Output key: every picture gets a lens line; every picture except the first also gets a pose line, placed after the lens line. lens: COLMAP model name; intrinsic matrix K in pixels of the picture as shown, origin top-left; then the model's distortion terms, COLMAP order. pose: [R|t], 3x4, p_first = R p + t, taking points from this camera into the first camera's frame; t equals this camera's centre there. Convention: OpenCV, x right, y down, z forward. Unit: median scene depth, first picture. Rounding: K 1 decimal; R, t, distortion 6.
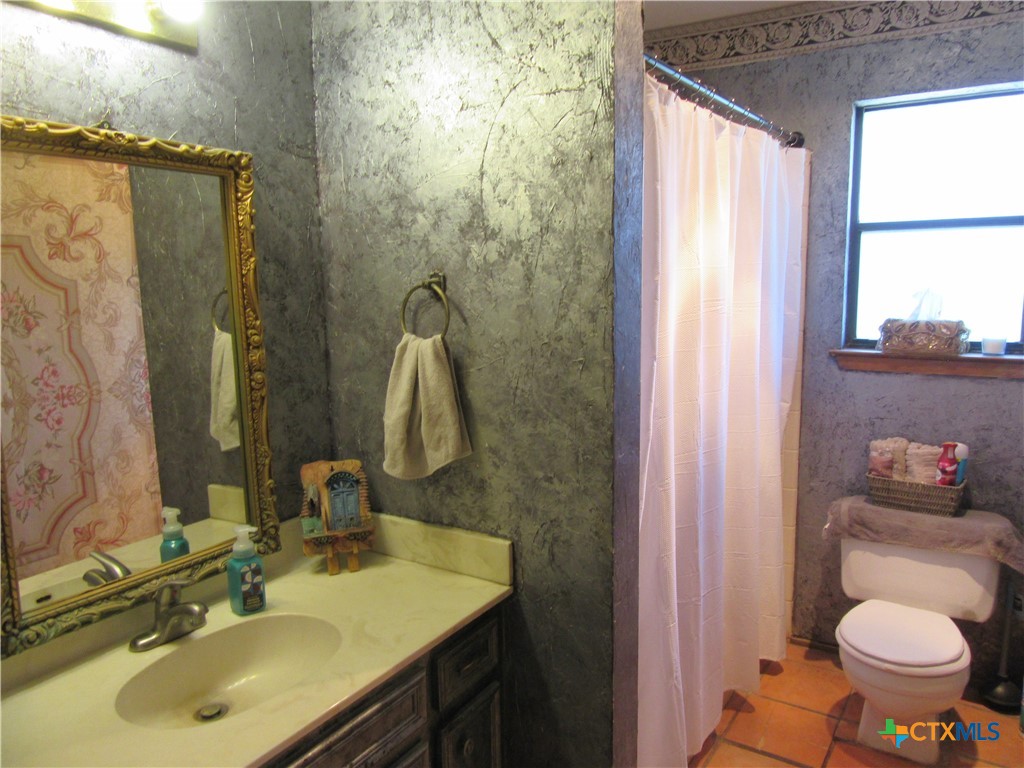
lens RADIAL K [[759.4, 0, 517.2], [0, 759.4, 383.2], [0, 0, 1]] dist [-0.003918, 0.006305]
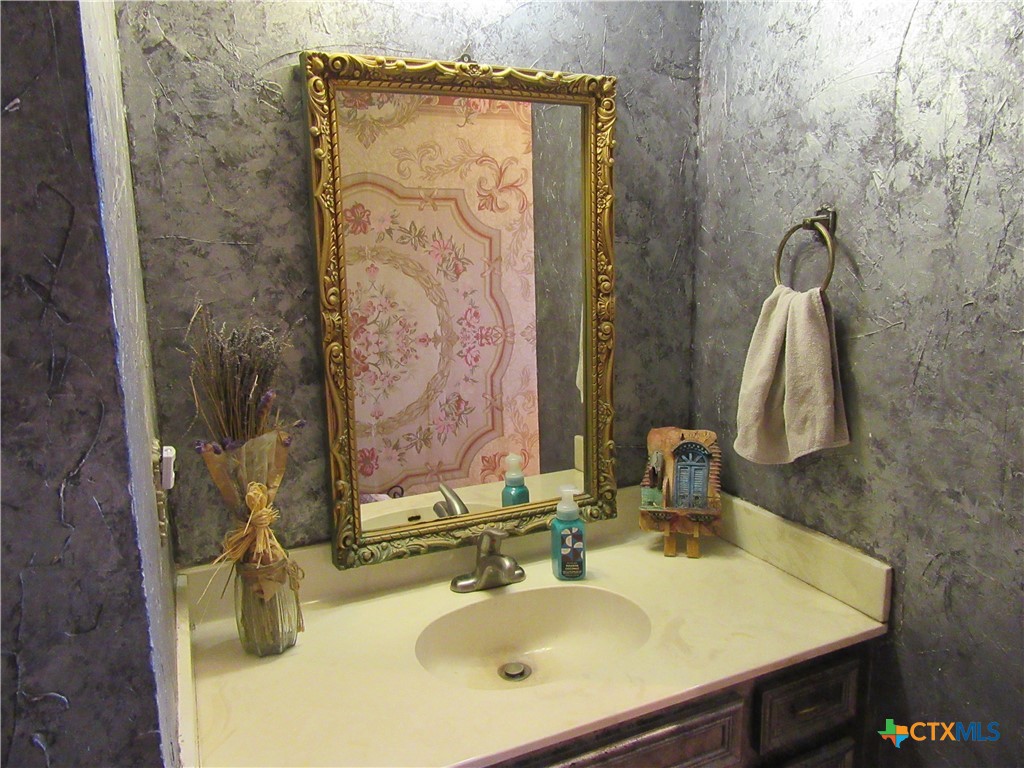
lens RADIAL K [[759.4, 0, 517.2], [0, 759.4, 383.2], [0, 0, 1]] dist [-0.003918, 0.006305]
pose [[0.837345, 0.101750, -0.537122, 0.067508], [-0.072824, 0.994531, 0.074870, -0.001922], [0.541802, -0.023576, 0.840175, 0.171799]]
